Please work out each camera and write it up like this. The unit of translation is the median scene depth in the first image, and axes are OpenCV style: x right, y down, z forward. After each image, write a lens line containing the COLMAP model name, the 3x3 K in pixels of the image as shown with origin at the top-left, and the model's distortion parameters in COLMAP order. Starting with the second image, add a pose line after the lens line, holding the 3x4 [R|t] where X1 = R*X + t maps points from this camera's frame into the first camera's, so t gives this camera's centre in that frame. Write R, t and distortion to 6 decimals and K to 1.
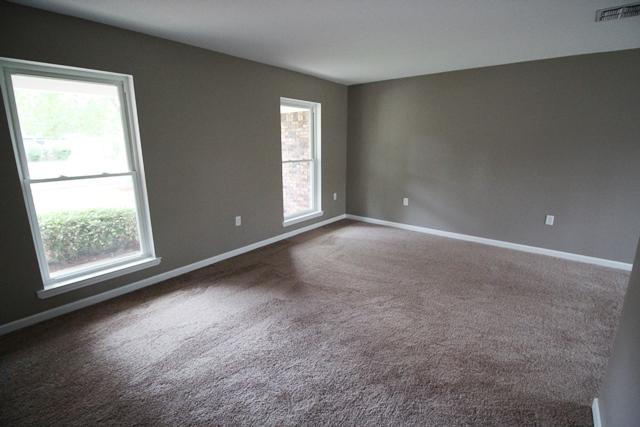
lens RADIAL K [[296.3, 0, 322.6], [0, 296.3, 206.9], [0, 0, 1]] dist [0.002190, -0.013161]
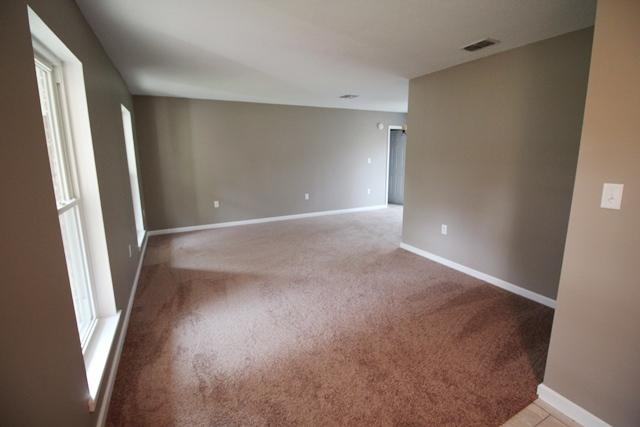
lens RADIAL K [[296.3, 0, 322.6], [0, 296.3, 206.9], [0, 0, 1]] dist [0.002190, -0.013161]
pose [[0.407975, -0.167910, 0.897420, -0.961061], [0.201383, 0.975283, 0.090929, -0.045878], [-0.890506, 0.143628, 0.431705, 0.199746]]
